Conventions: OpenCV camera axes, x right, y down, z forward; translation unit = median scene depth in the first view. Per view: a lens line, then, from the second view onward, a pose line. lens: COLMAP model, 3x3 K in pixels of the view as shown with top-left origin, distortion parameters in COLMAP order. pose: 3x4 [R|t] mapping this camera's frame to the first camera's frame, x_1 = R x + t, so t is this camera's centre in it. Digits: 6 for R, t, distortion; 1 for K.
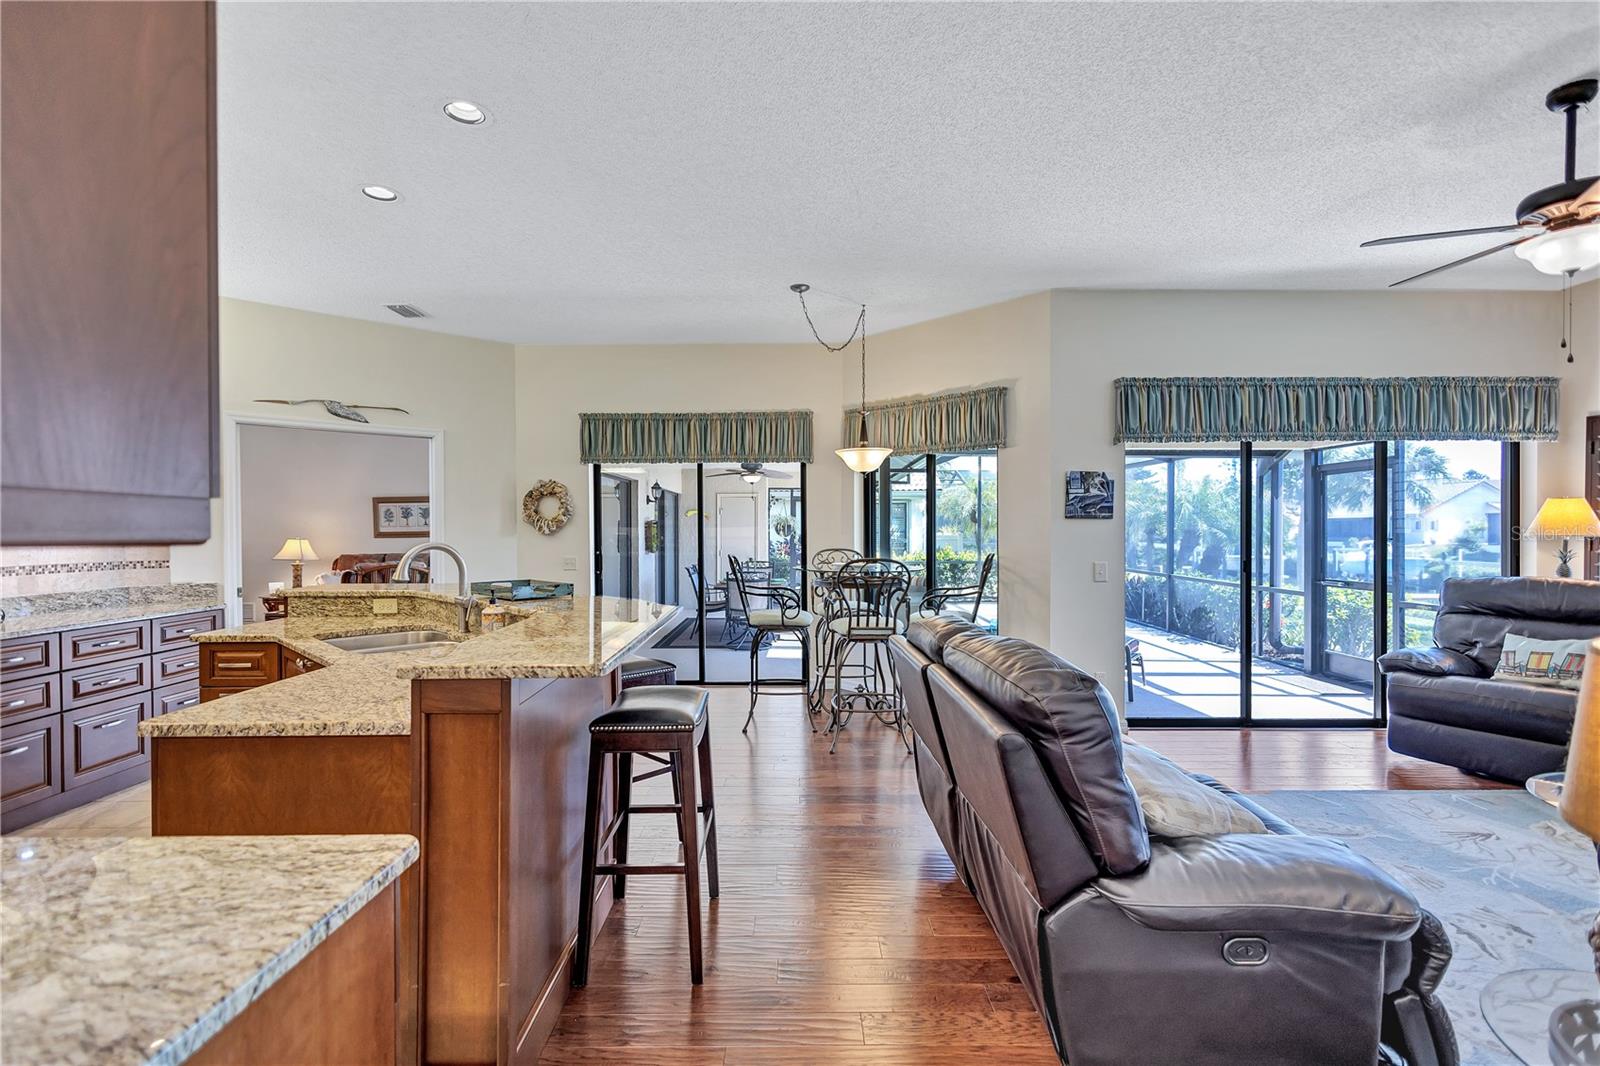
lens RADIAL K [[733.0, 0, 800.0], [0, 733.0, 533.0], [0, 0, 1]] dist [0.010268, -0.000325]
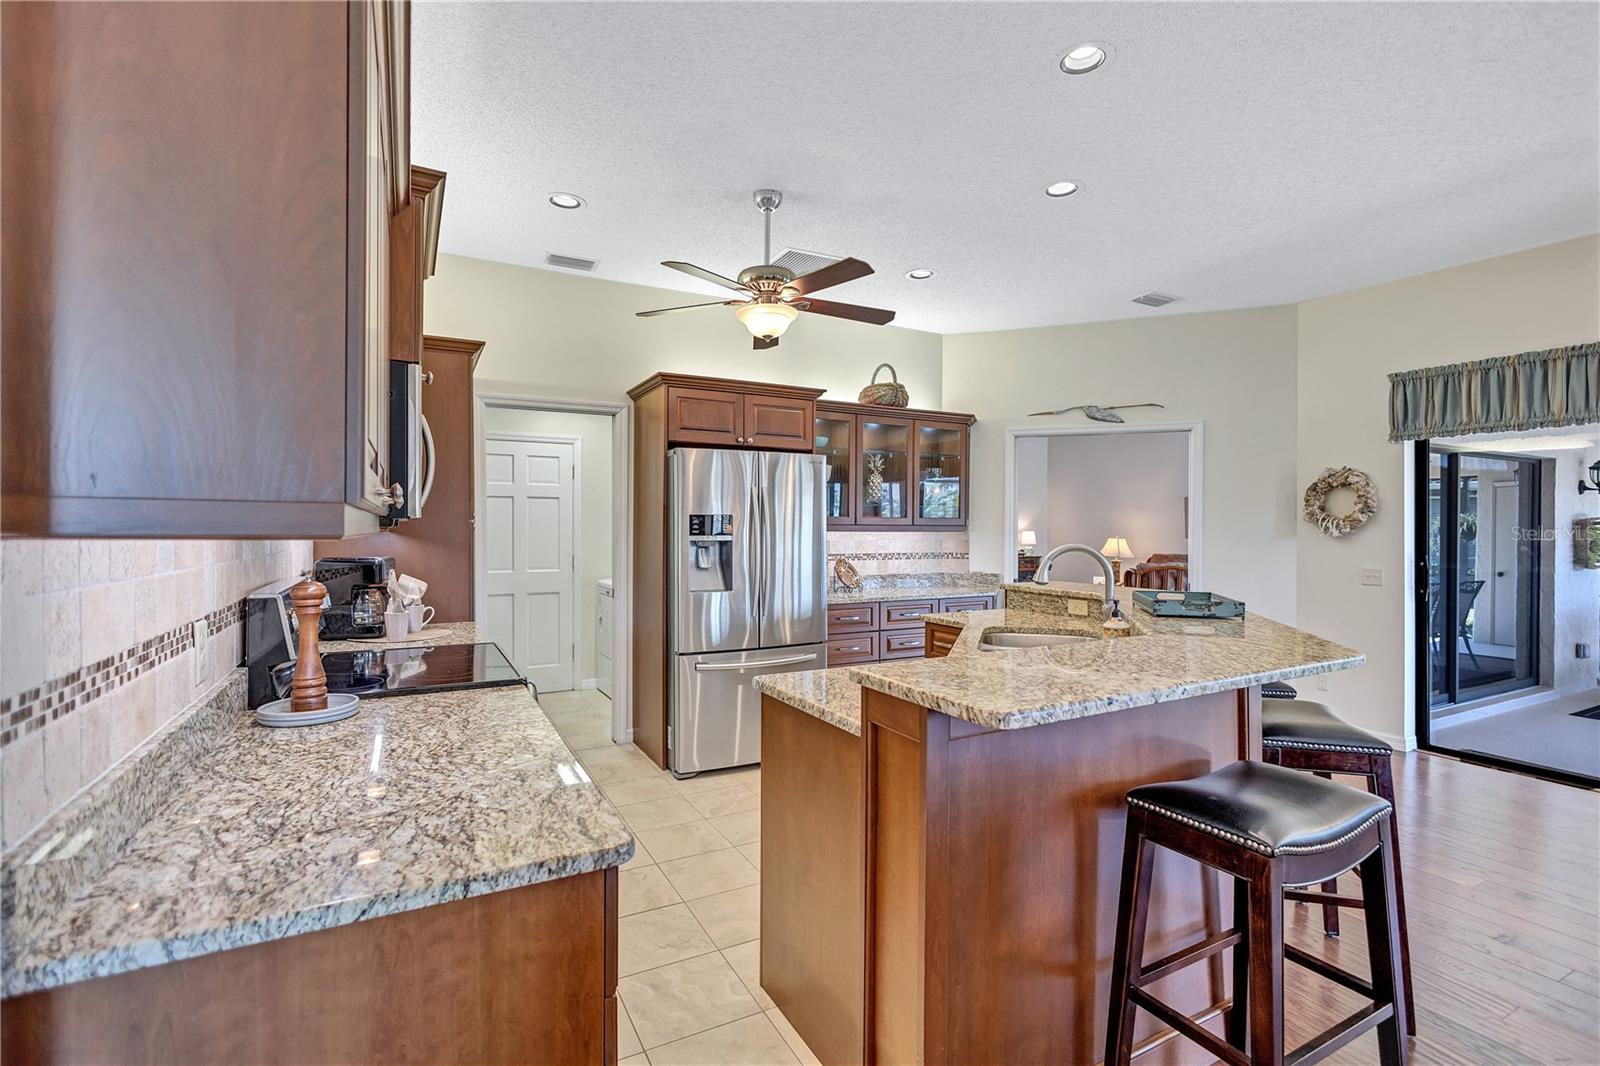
lens RADIAL K [[733.0, 0, 800.0], [0, 733.0, 533.0], [0, 0, 1]] dist [0.010268, -0.000325]
pose [[0.470537, 0.011767, -0.882302, 0.117105], [-0.011661, 0.999907, 0.007116, -0.002543], [0.882303, 0.006940, 0.470630, 0.192475]]
